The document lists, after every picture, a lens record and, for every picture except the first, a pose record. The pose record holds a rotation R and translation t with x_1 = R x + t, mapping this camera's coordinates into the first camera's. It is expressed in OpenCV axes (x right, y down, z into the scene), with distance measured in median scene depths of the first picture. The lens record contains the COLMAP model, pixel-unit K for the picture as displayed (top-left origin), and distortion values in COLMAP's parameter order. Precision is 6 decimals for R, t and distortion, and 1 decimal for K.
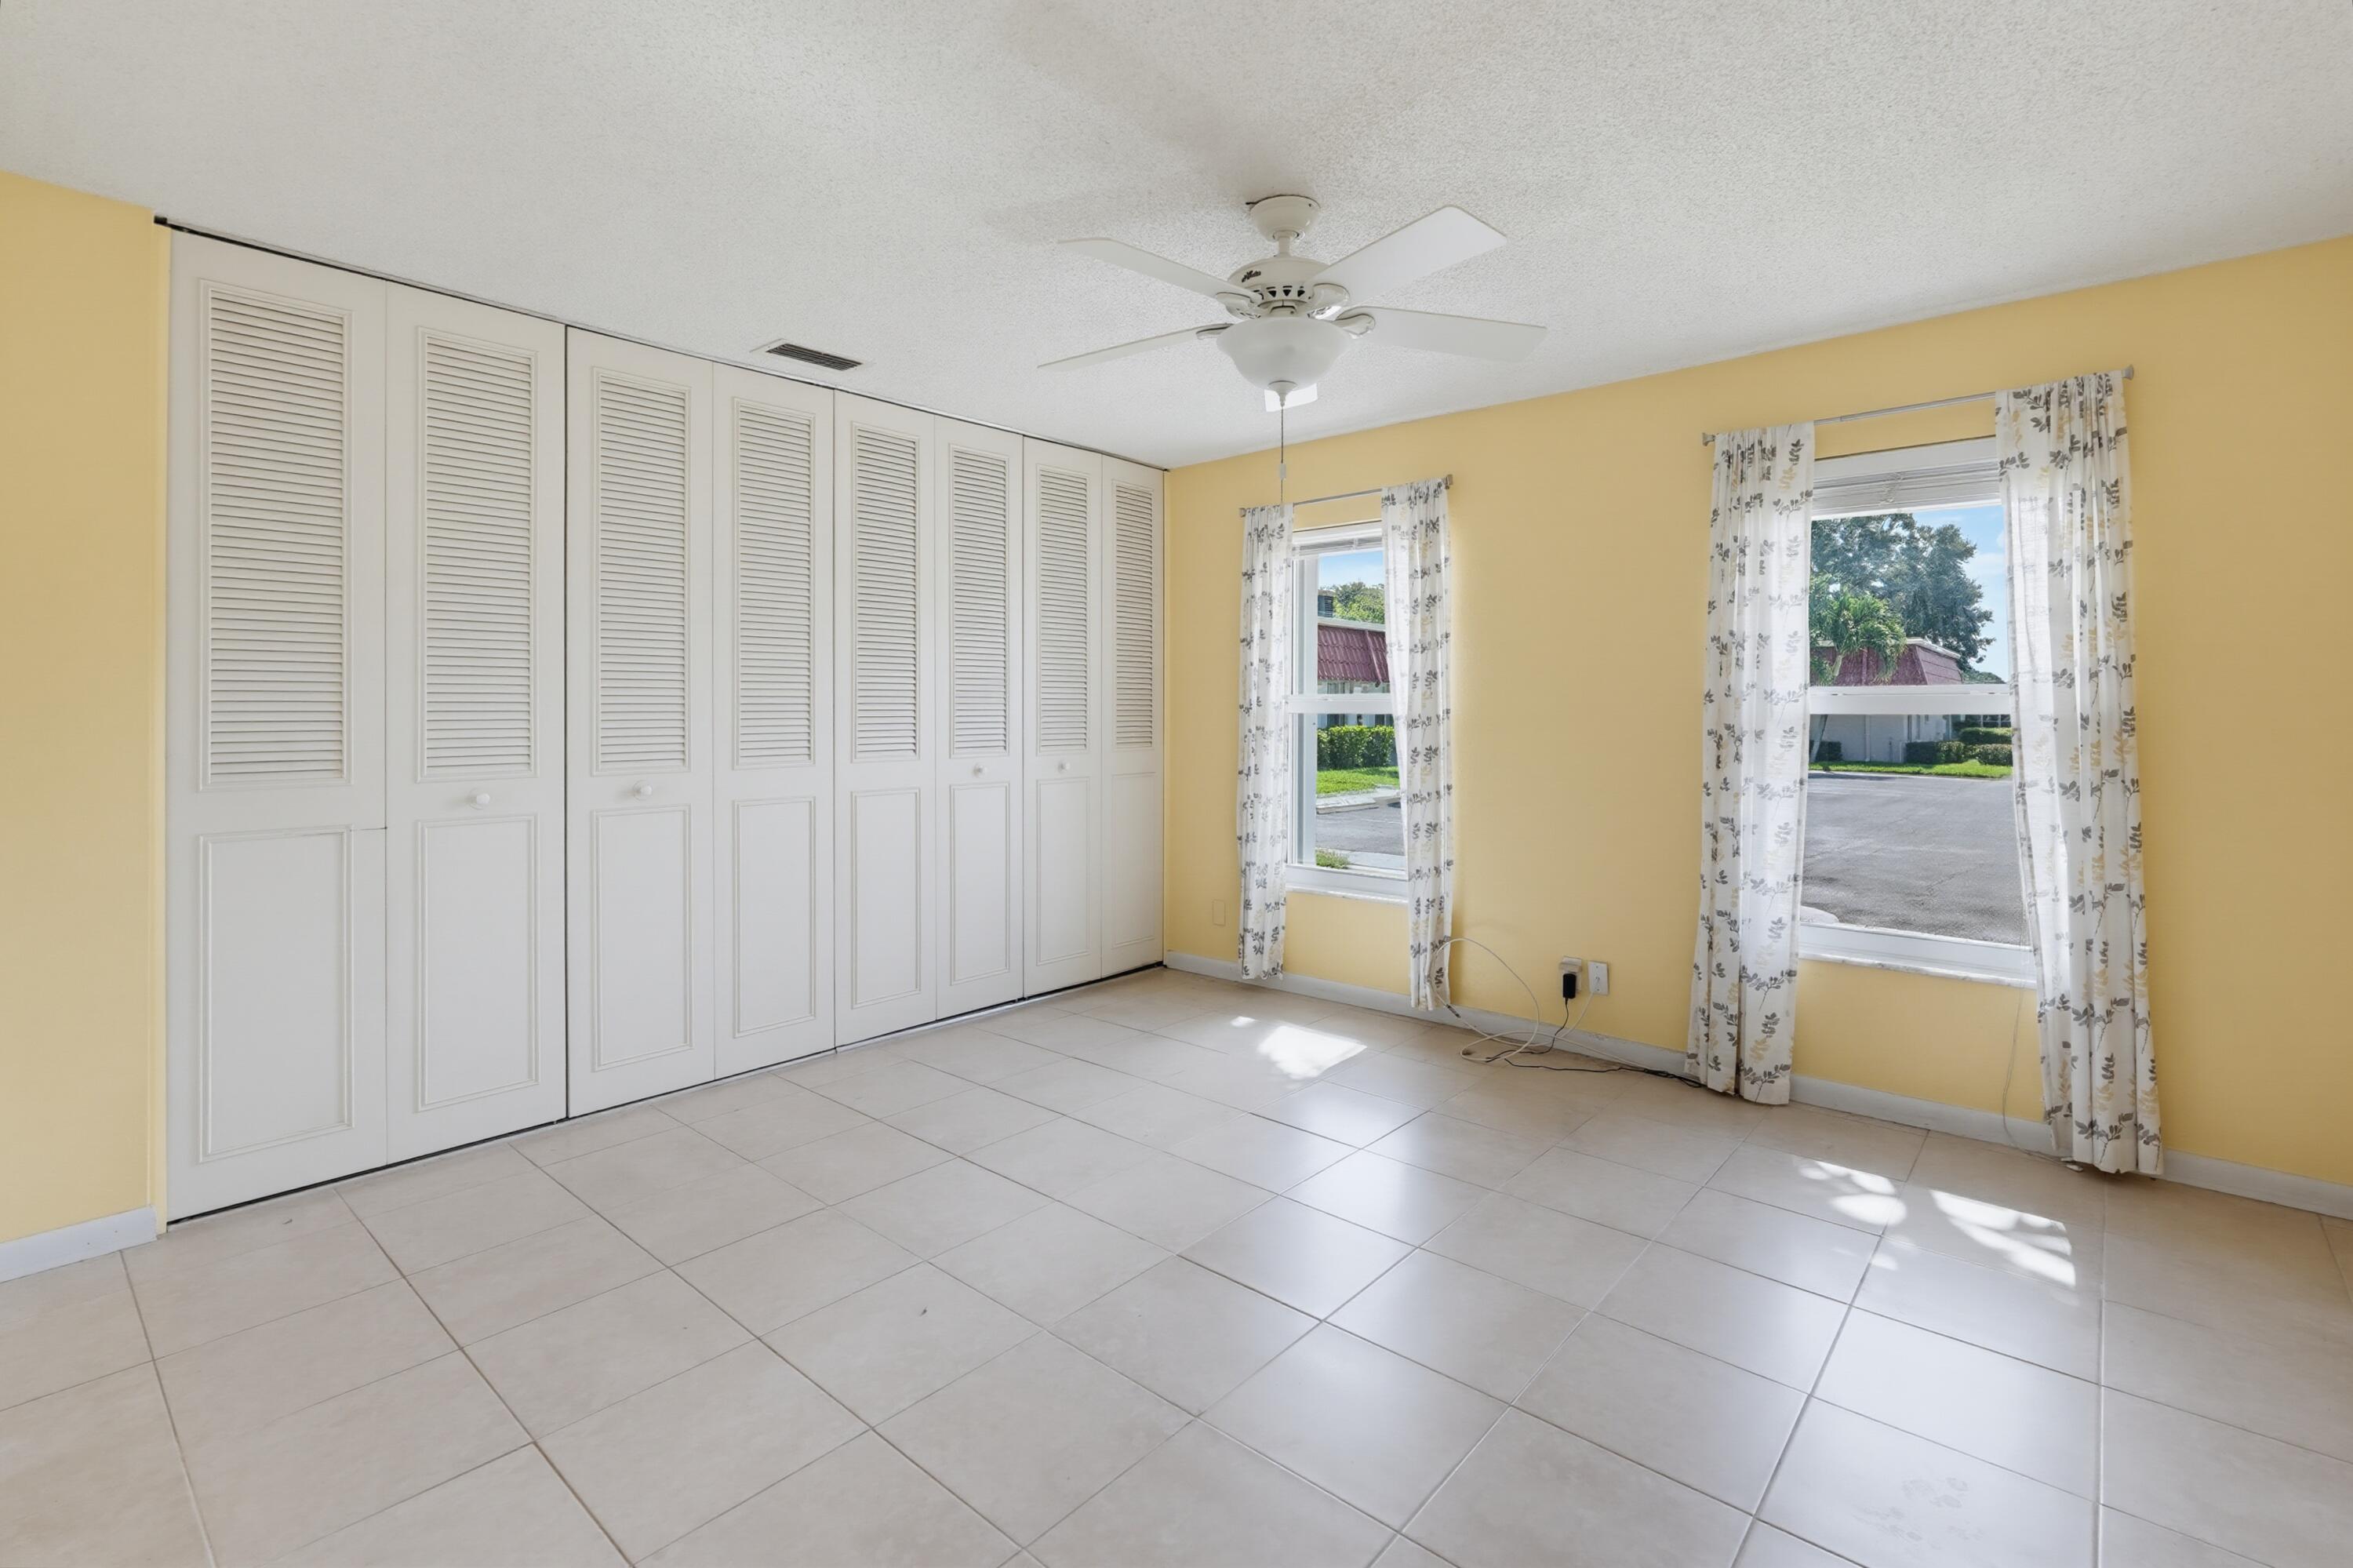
lens RADIAL K [[1069.2, 0, 1213.2], [0, 1069.2, 706.6], [0, 0, 1]] dist [-0.012585, 0.005424]
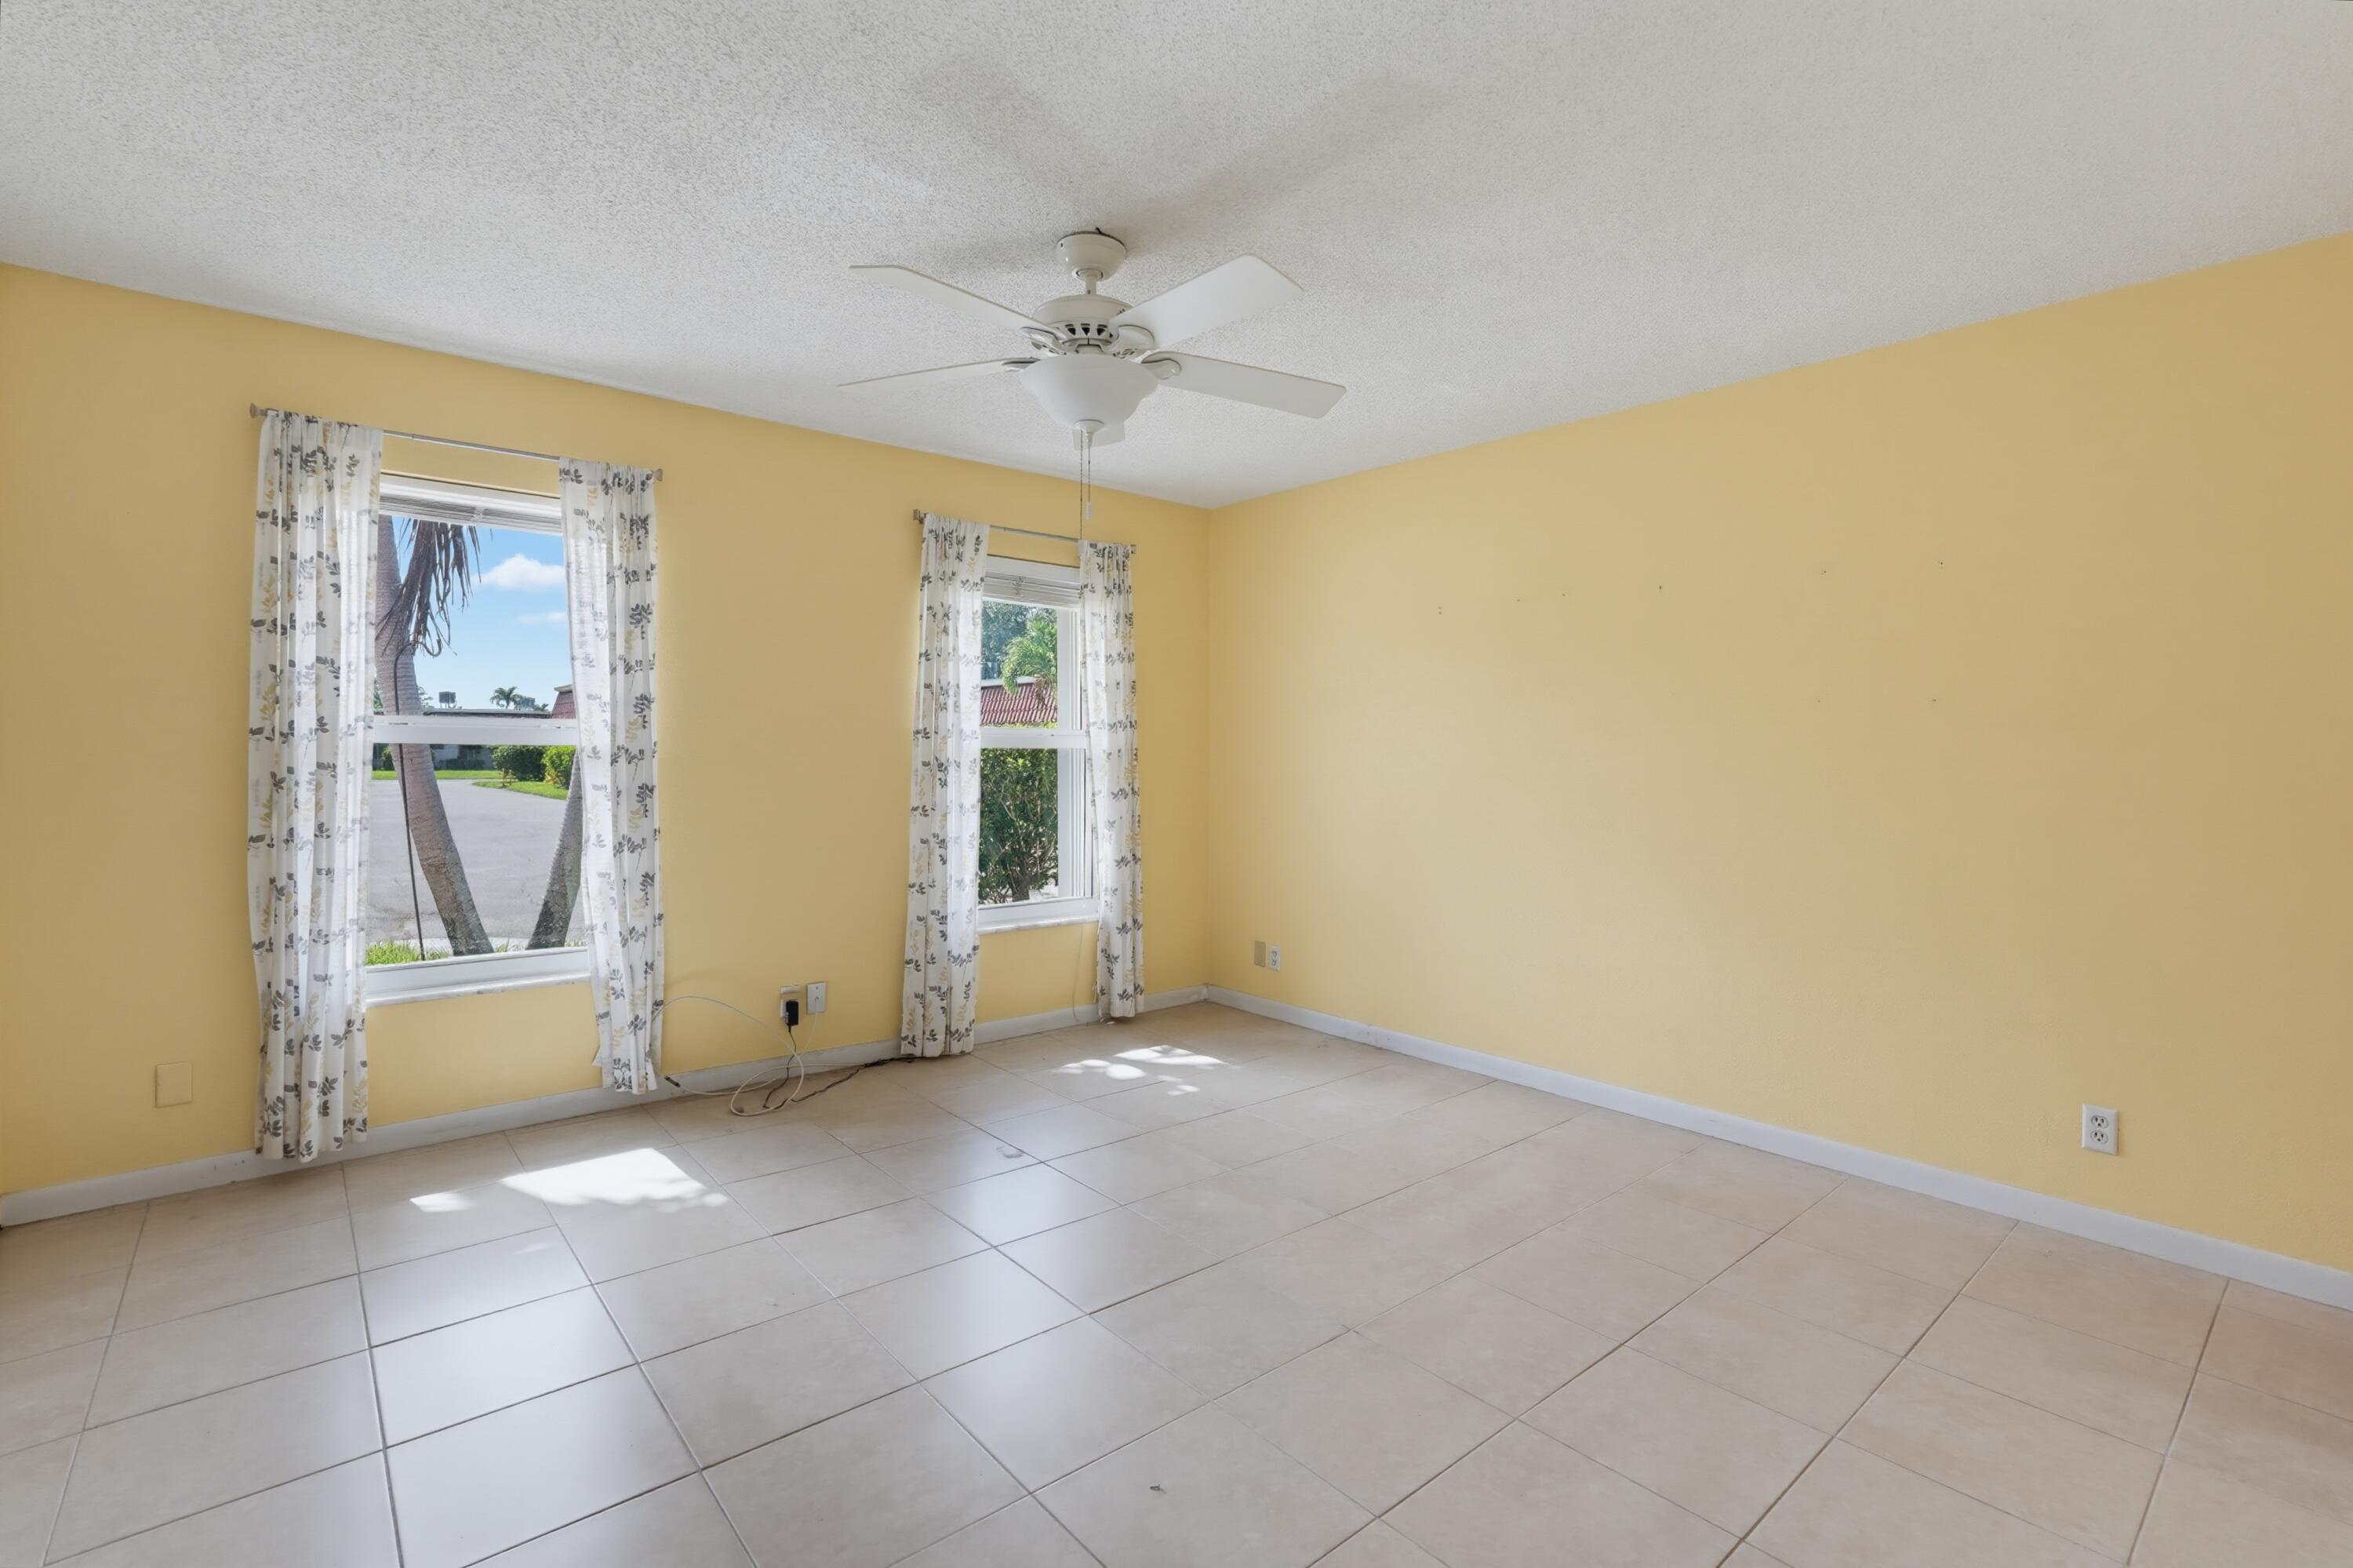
lens RADIAL K [[1069.2, 0, 1179.5], [0, 1069.2, 782.6], [0, 0, 1]] dist [-0.012585, 0.005424]
pose [[0.164376, -0.027516, 0.986014, -0.682103], [-0.013313, 0.999458, 0.030111, 0.005800], [-0.986308, -0.018076, 0.163921, 0.530533]]
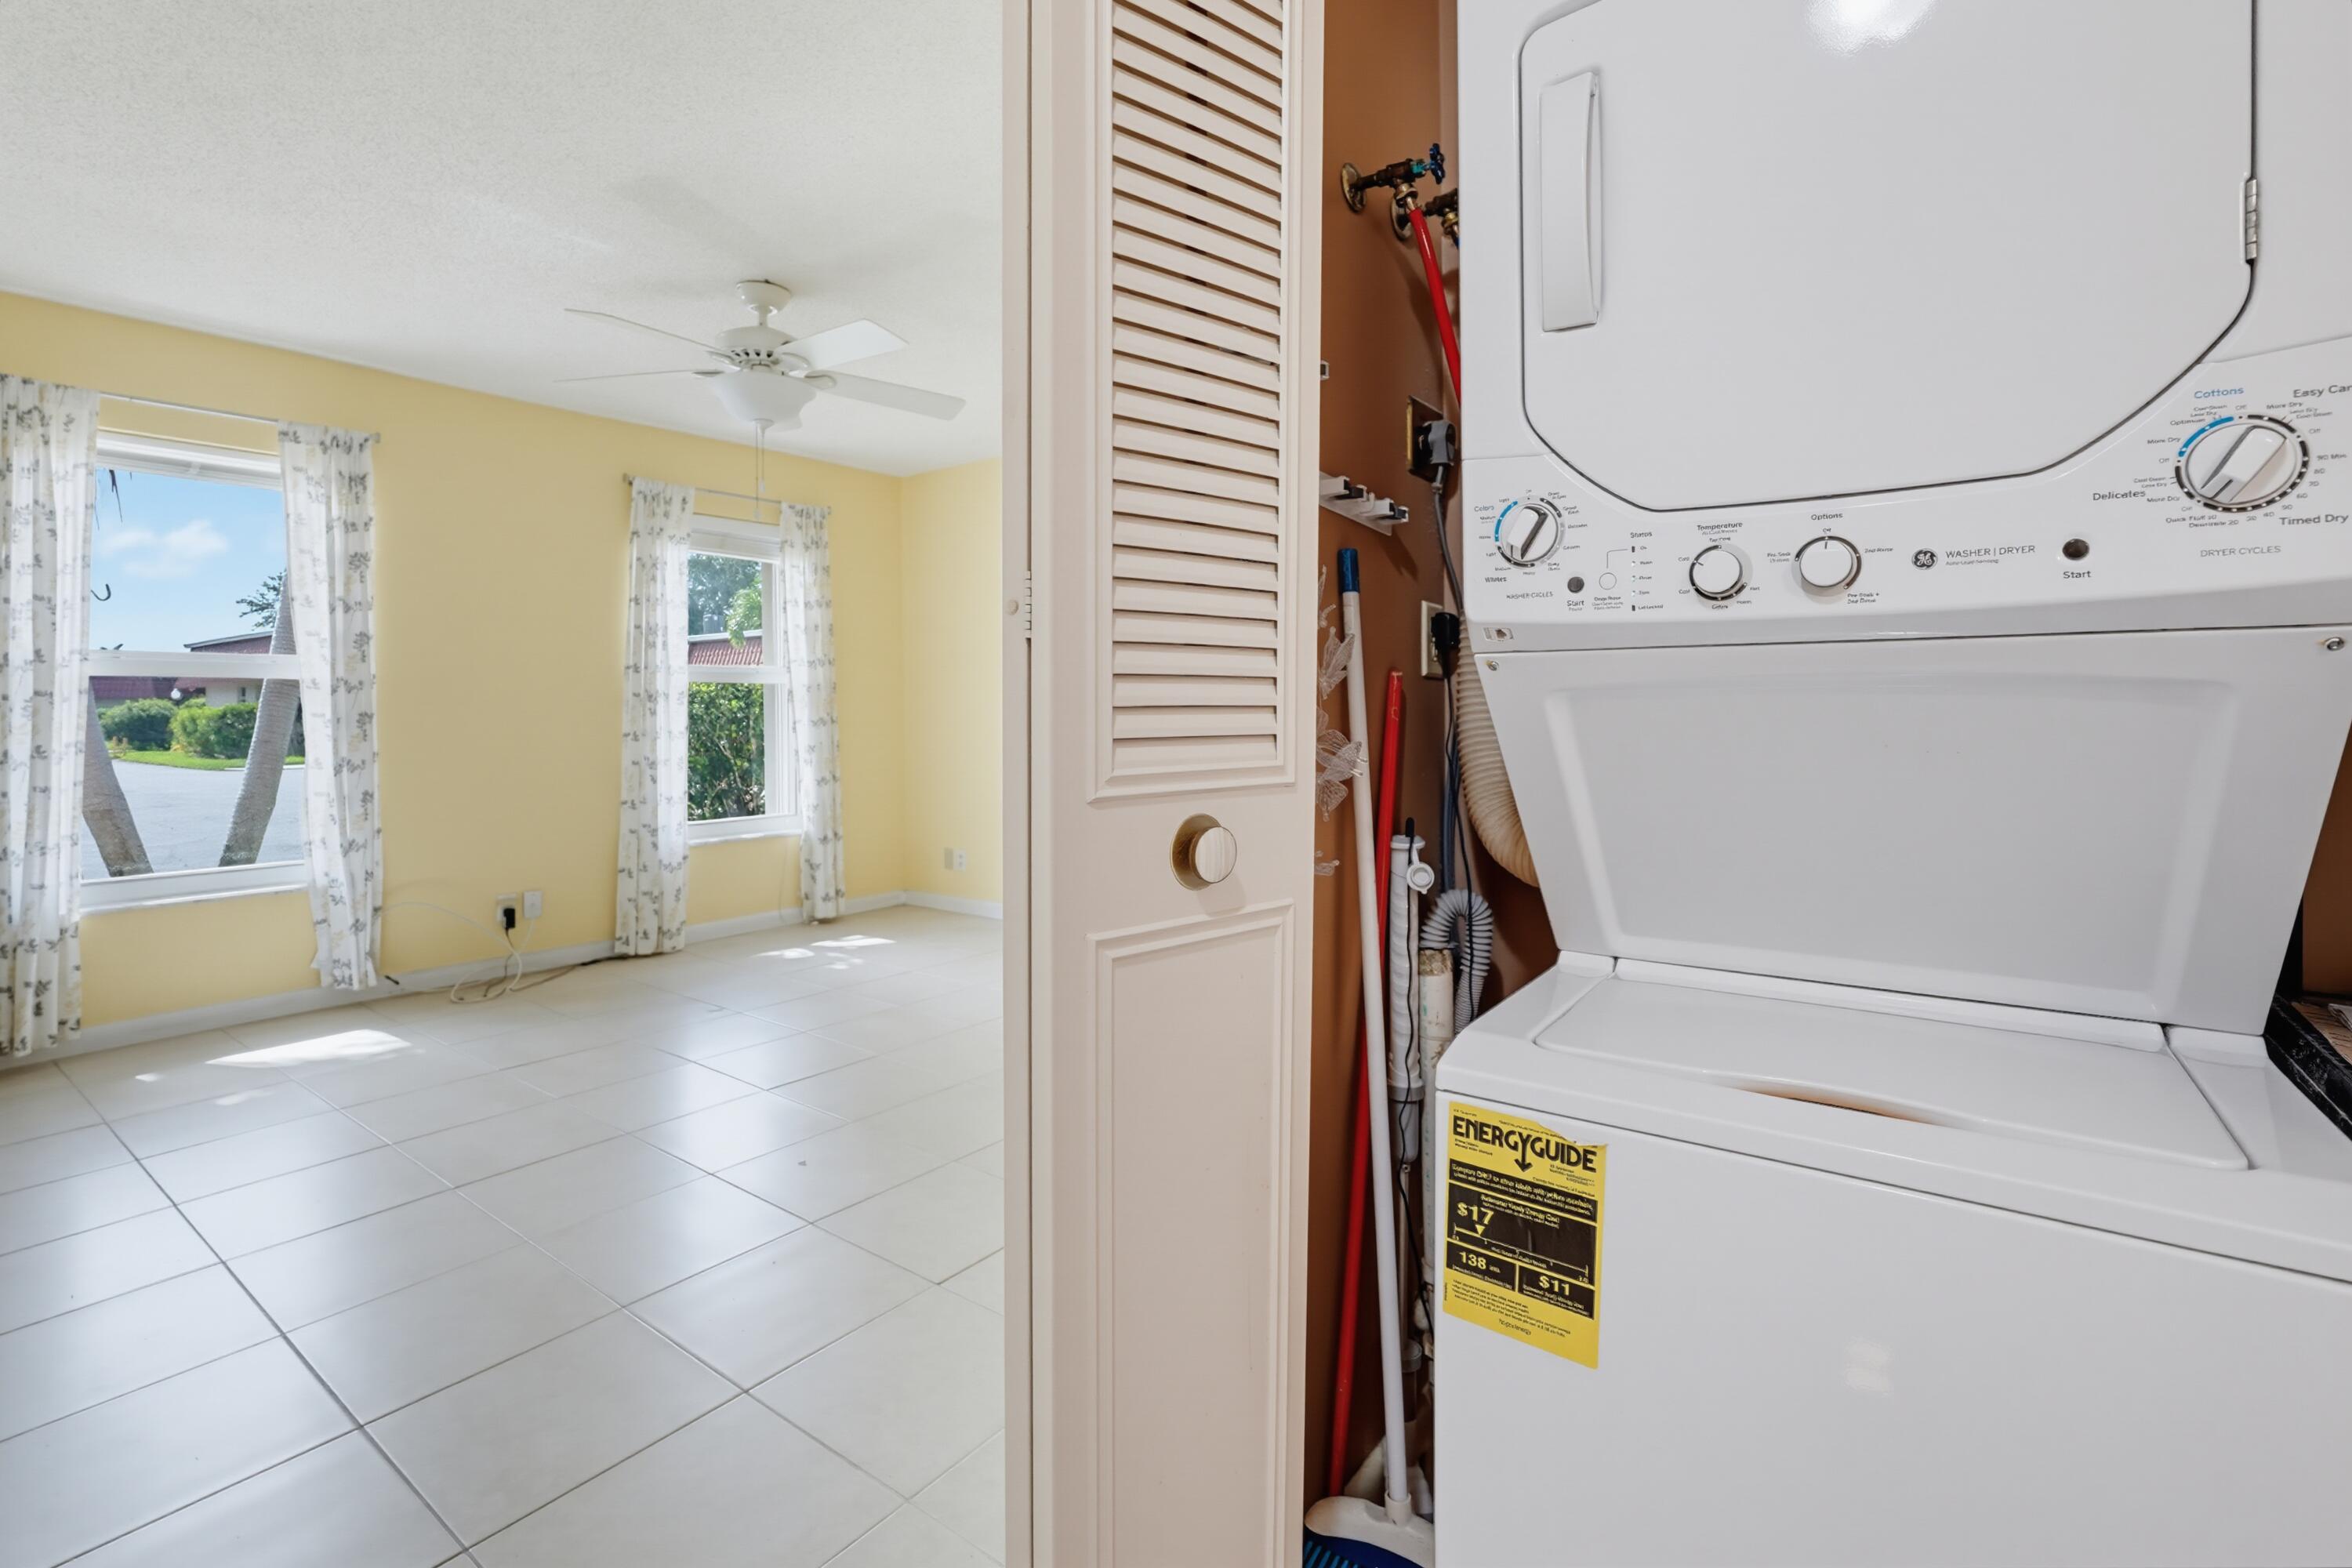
lens RADIAL K [[1068.7, 0, 1165.1], [0, 1068.7, 710.8], [0, 0, 1]] dist [-0.012585, 0.005424]
pose [[-0.054998, -0.003658, 0.998480, -0.948128], [0.002090, 0.999991, 0.003779, 0.041437], [-0.998484, 0.002295, -0.054990, 0.405975]]
